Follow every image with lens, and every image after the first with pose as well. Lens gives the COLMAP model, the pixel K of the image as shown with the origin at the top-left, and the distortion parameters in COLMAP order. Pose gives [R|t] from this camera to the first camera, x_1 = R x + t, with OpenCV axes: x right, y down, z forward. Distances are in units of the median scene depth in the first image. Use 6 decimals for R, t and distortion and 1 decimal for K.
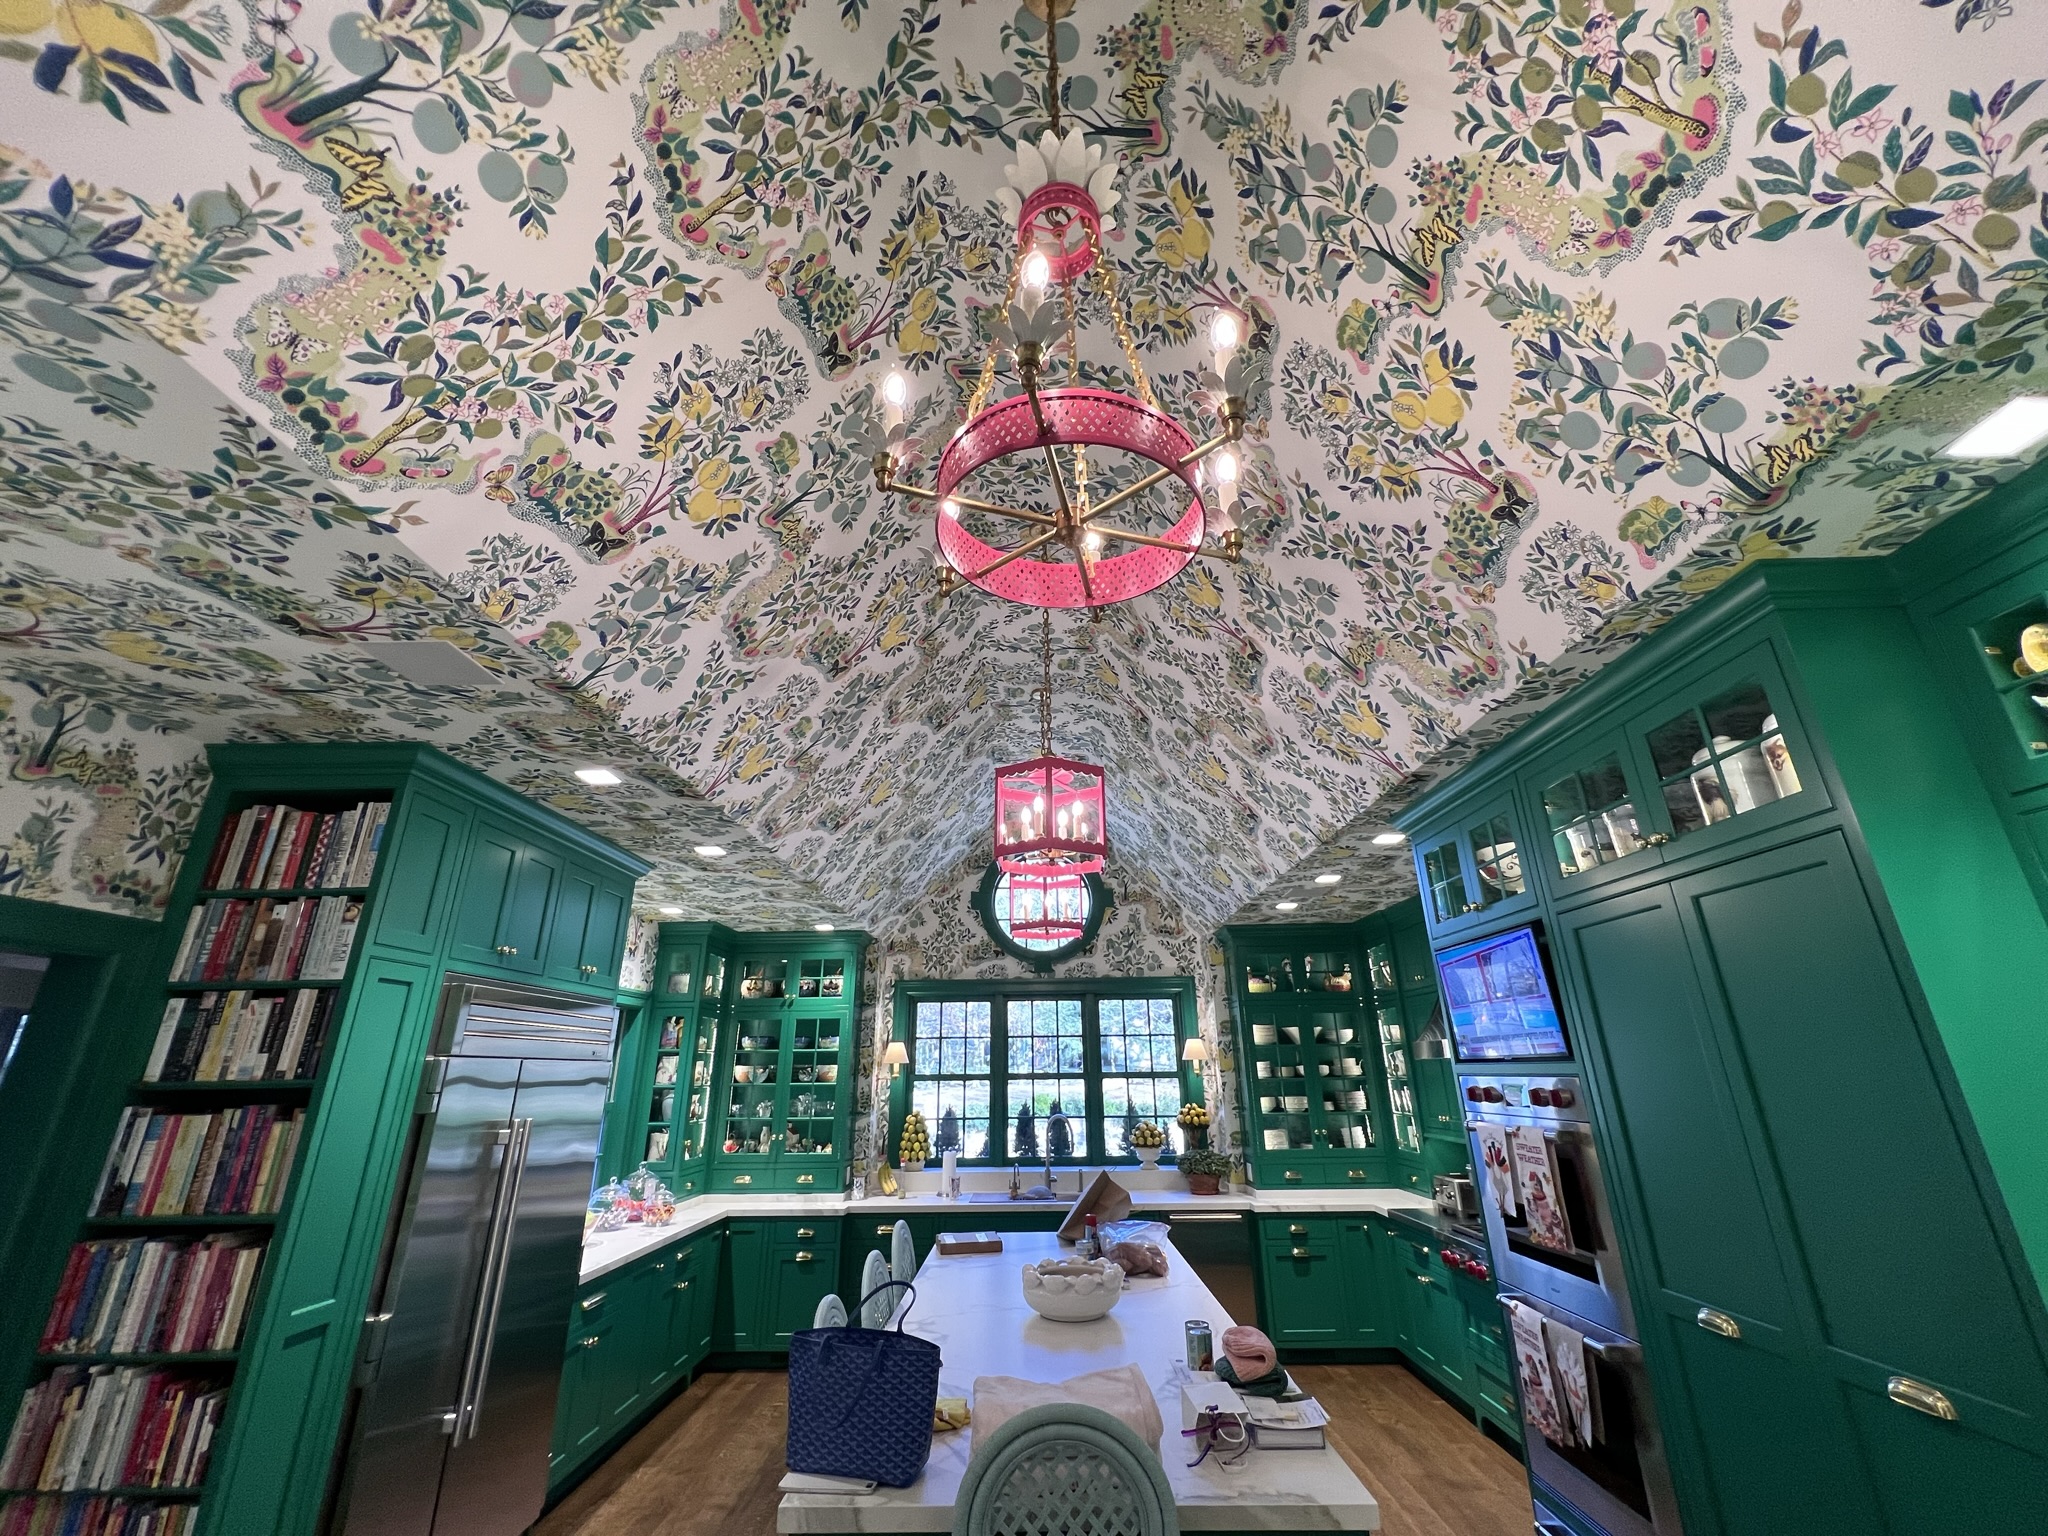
lens RADIAL K [[817.1, 0, 1023.5], [0, 817.1, 763.5], [0, 0, 1]] dist [-0.002599, 0.000215]
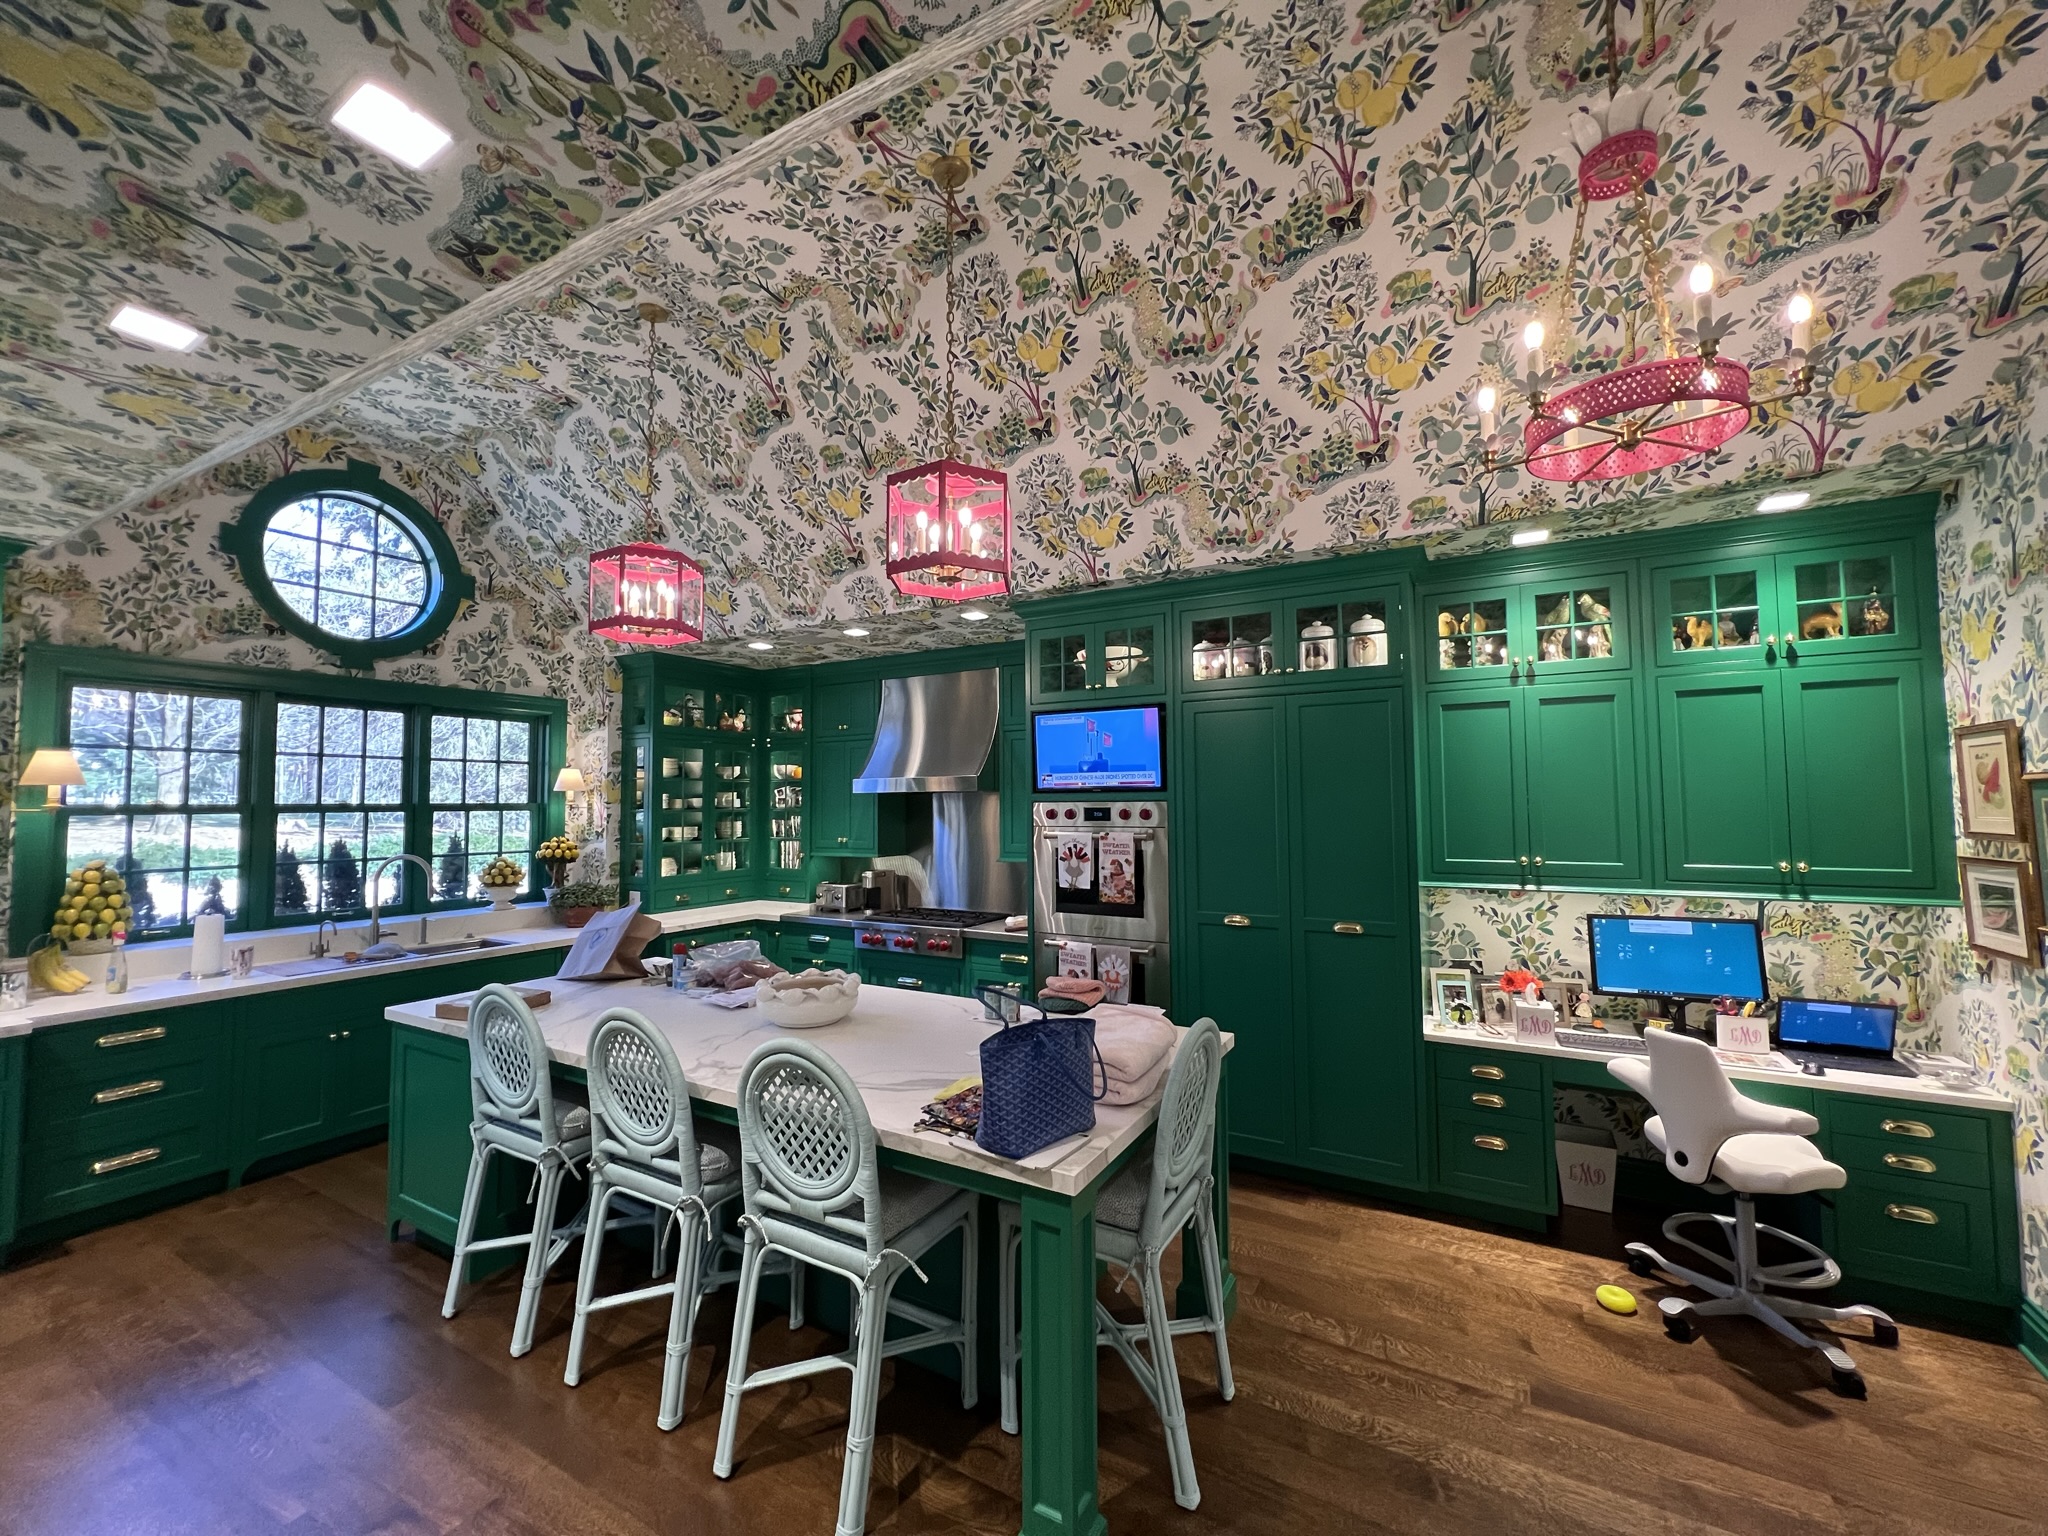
lens RADIAL K [[817.1, 0, 1021.4], [0, 817.1, 764.6], [0, 0, 1]] dist [-0.002599, 0.000215]
pose [[0.485148, 0.050442, 0.872976, -0.797877], [-0.307010, 0.944606, 0.116037, 0.202332], [-0.818765, -0.324308, 0.473760, 0.461712]]
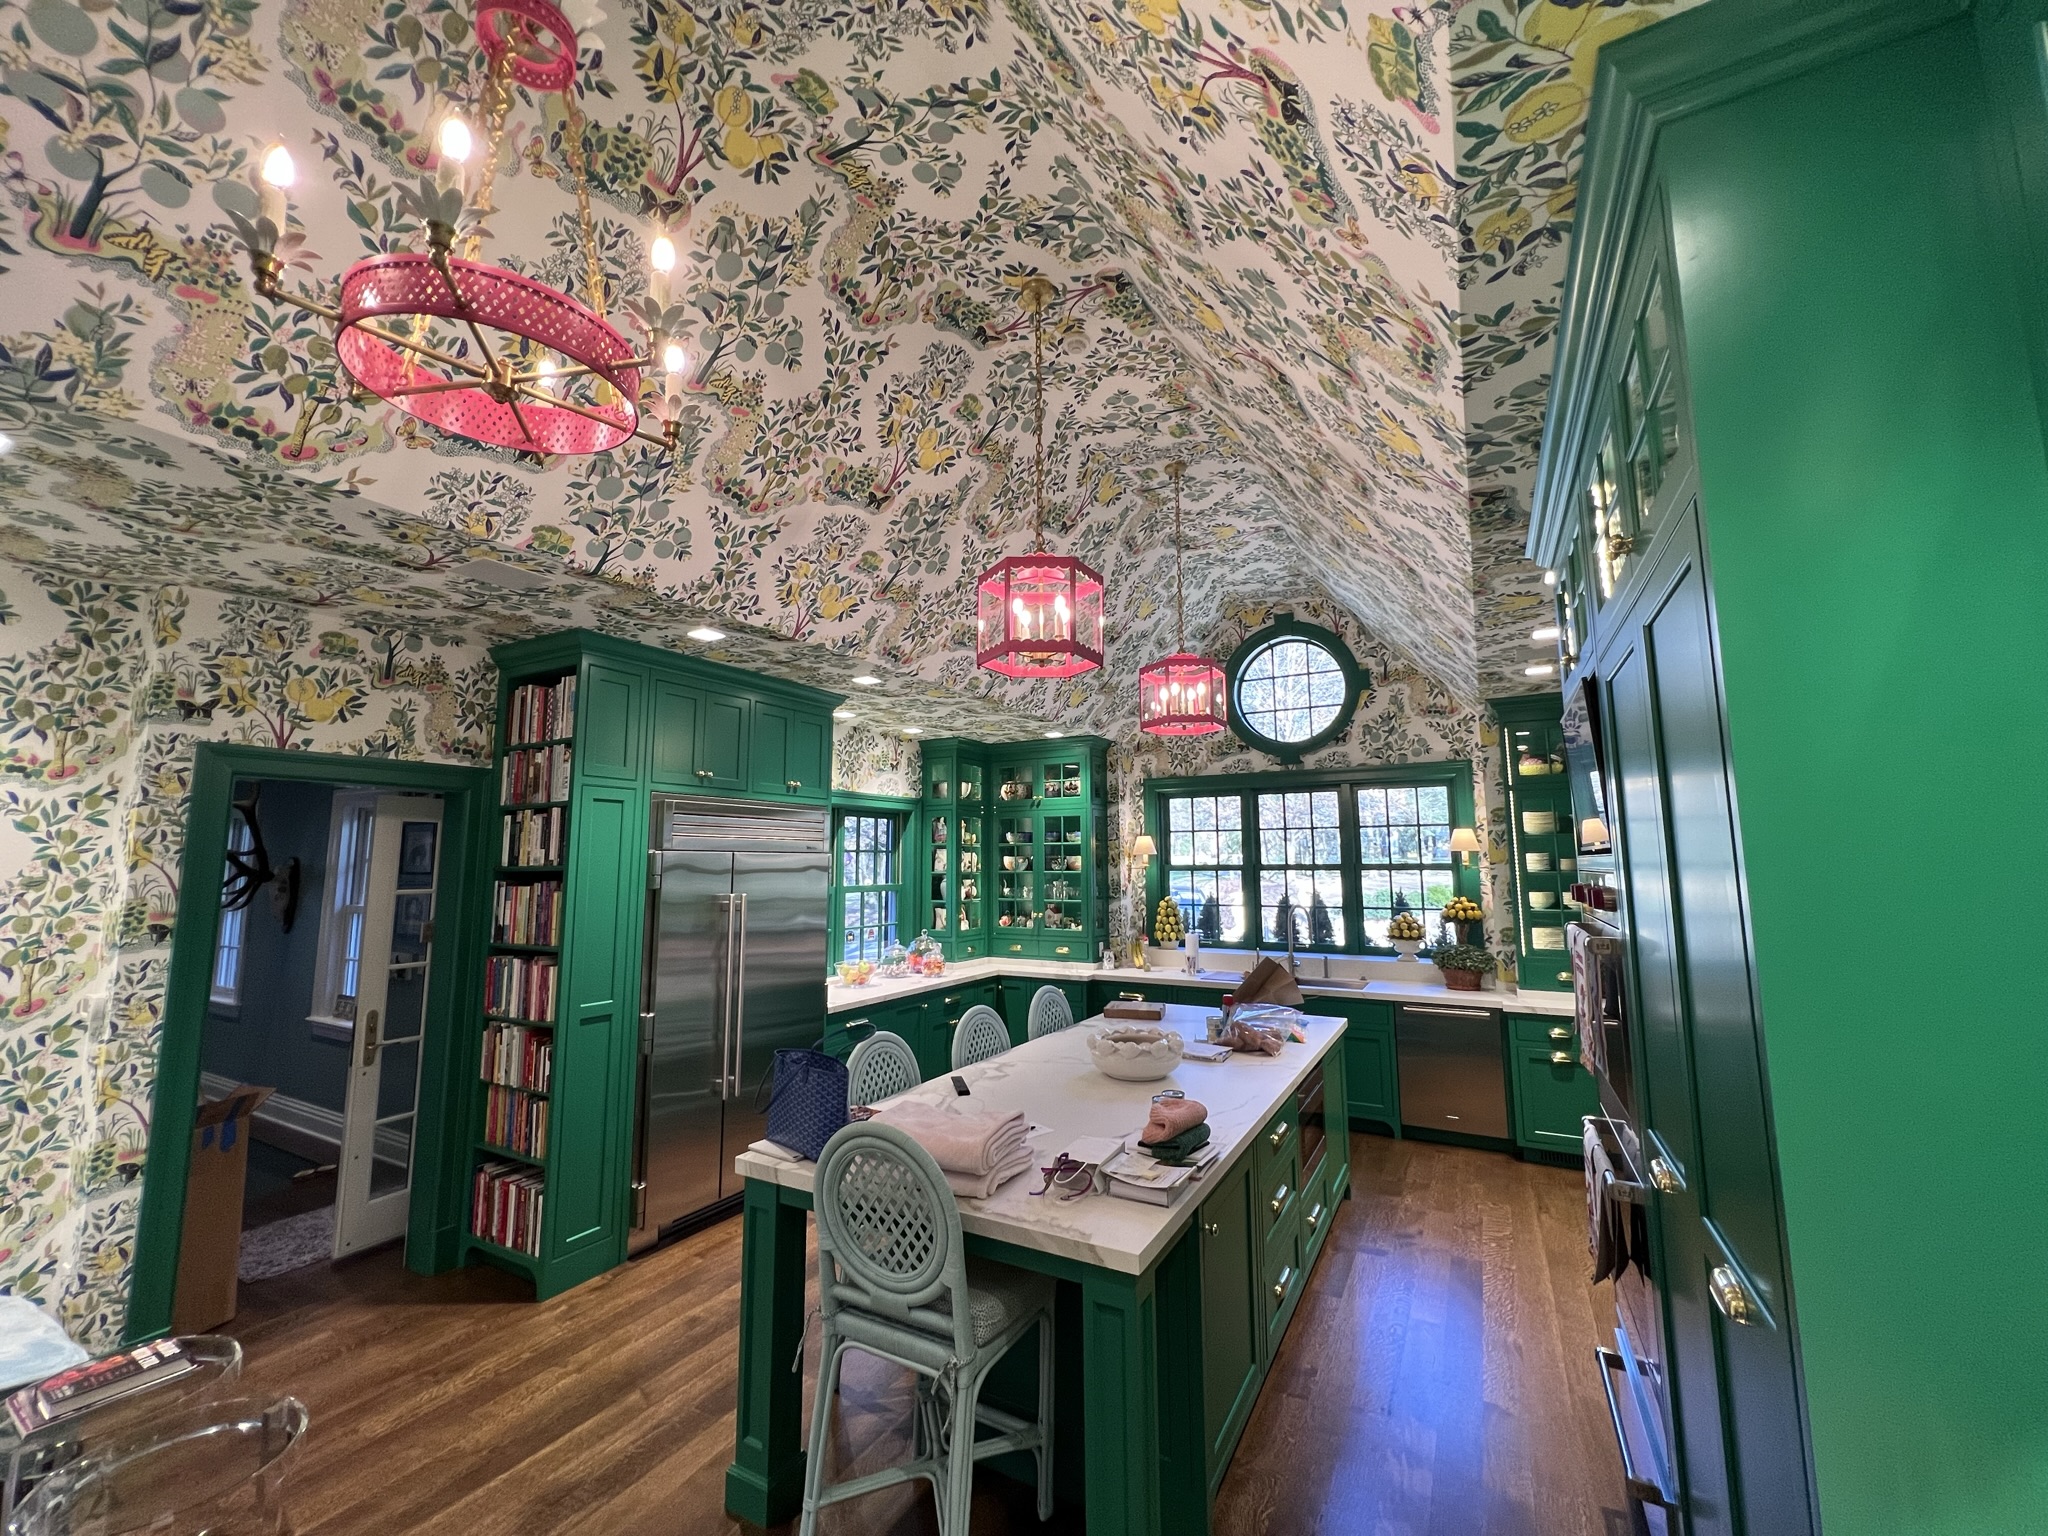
lens RADIAL K [[817.1, 0, 1023.6], [0, 817.1, 763.4], [0, 0, 1]] dist [-0.002599, 0.000215]
pose [[0.879911, -0.052141, -0.472270, 0.520227], [0.163480, 0.966497, 0.197883, 0.042494], [0.446130, -0.251326, 0.858955, 0.120993]]
